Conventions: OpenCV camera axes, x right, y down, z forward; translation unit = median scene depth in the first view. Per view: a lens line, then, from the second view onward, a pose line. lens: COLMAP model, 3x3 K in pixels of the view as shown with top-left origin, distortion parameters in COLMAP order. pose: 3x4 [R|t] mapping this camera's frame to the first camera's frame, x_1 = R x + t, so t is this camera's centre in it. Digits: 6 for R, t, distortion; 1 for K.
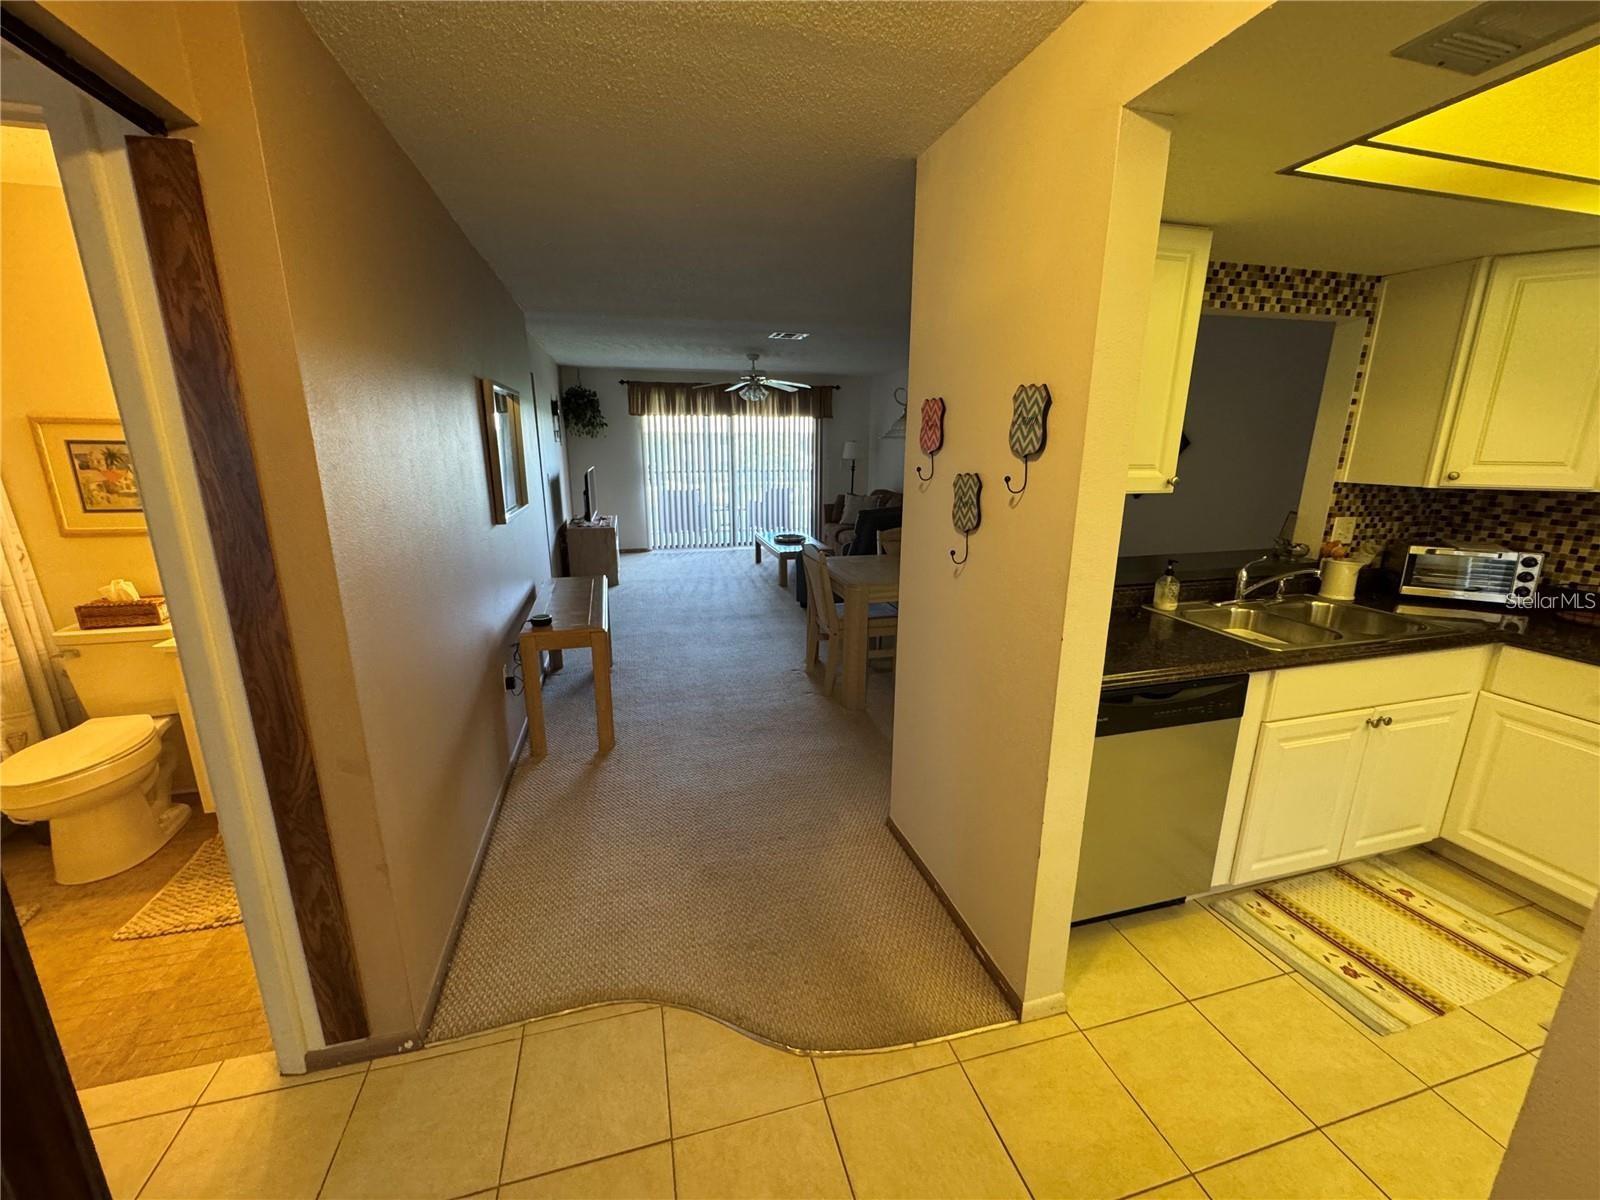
lens RADIAL K [[637.5, 0, 798.4], [0, 637.5, 601.9], [0, 0, 1]] dist [-0.000577, 0.000193]
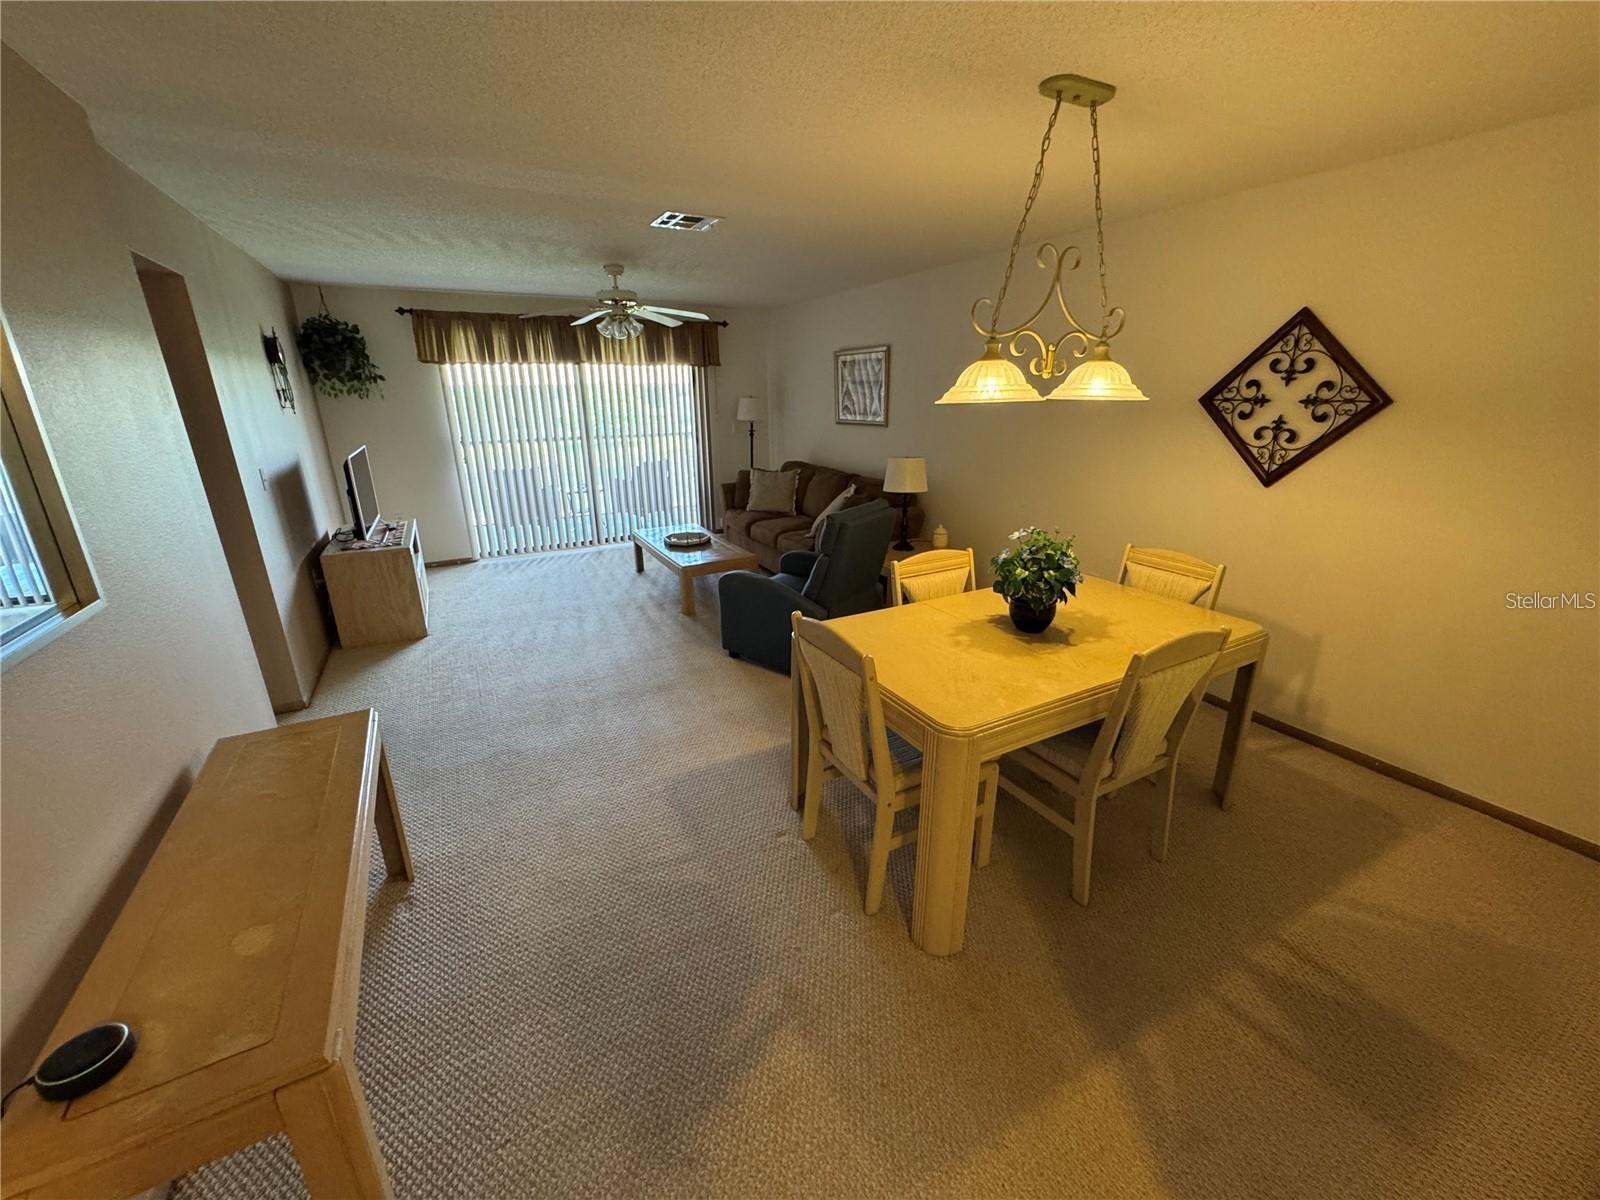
lens RADIAL K [[637.5, 0, 796.8], [0, 637.5, 599.3], [0, 0, 1]] dist [-0.000577, 0.000193]
pose [[0.971974, -0.085923, 0.218824, -0.158968], [0.071046, 0.994651, 0.074983, -0.223195], [-0.224096, -0.057335, 0.972879, 0.796794]]
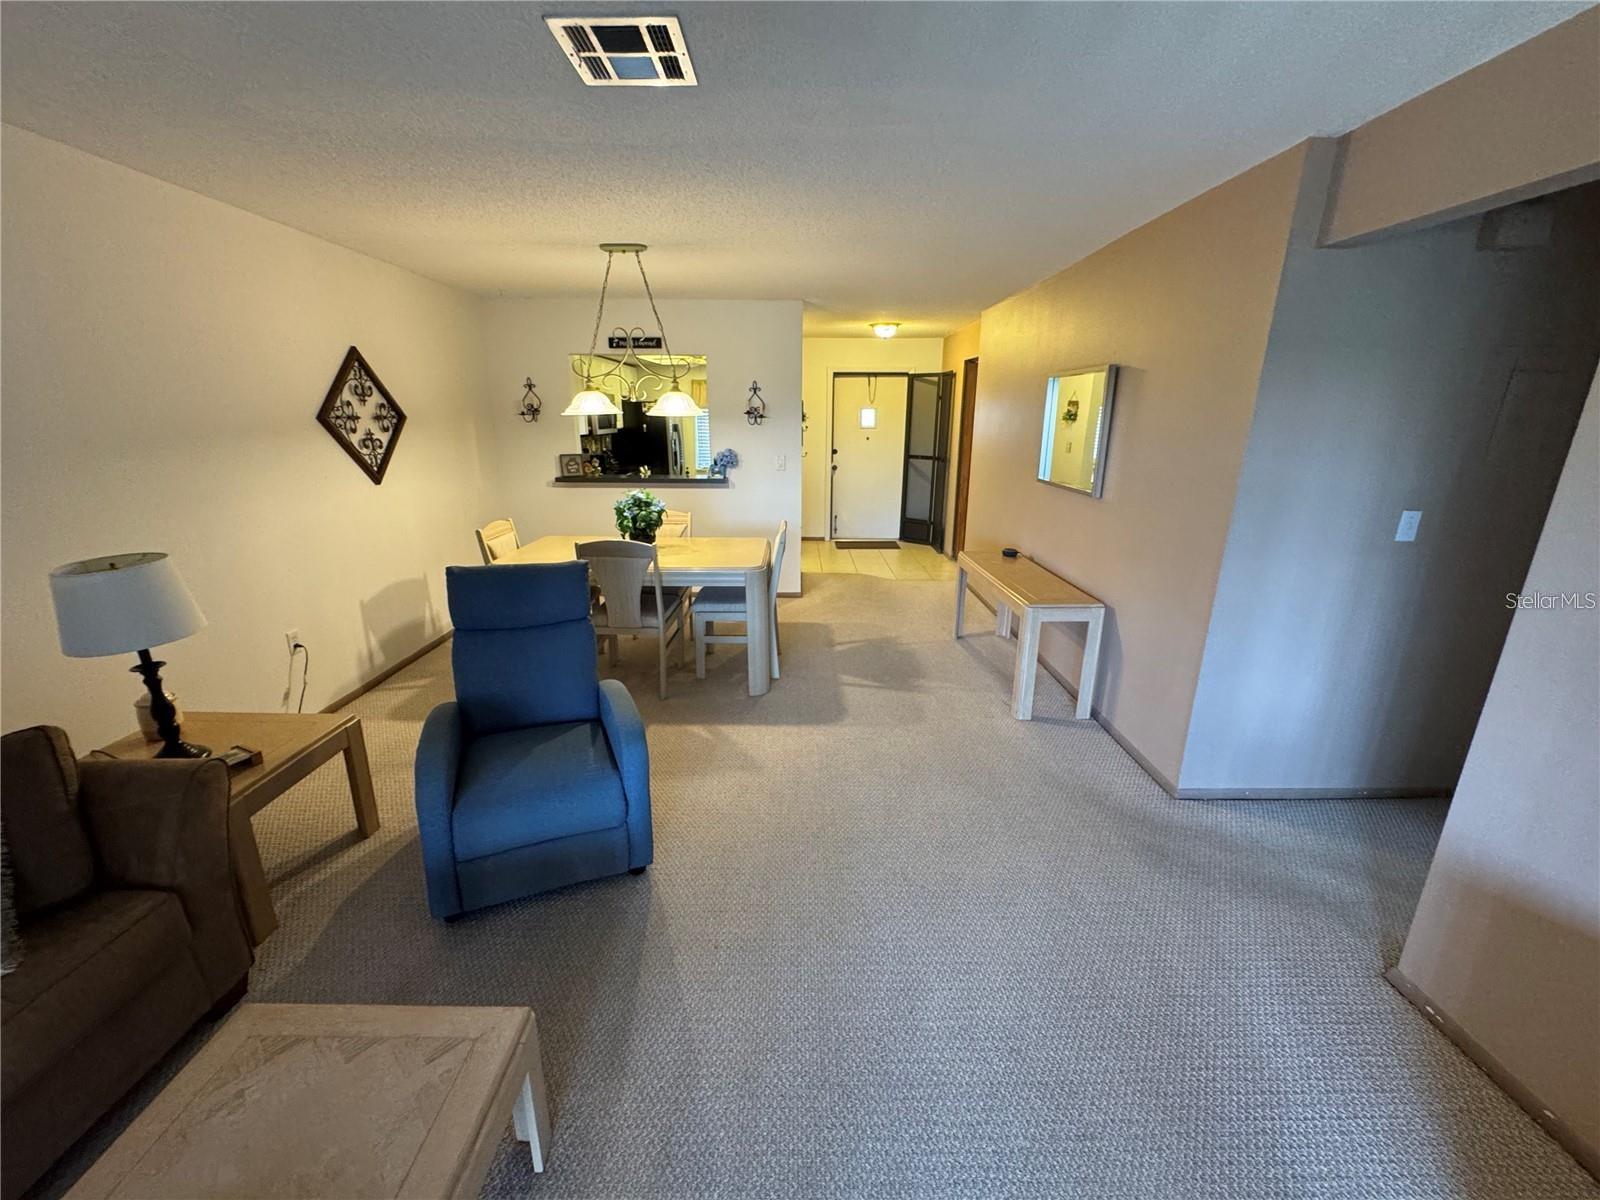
lens RADIAL K [[637.5, 0, 796.6], [0, 637.5, 599.3], [0, 0, 1]] dist [-0.000577, 0.000193]
pose [[-0.966125, -0.088074, 0.242582, -0.313232], [0.045725, 0.866677, 0.496769, -0.592758], [-0.253992, 0.491033, -0.833291, 2.278364]]
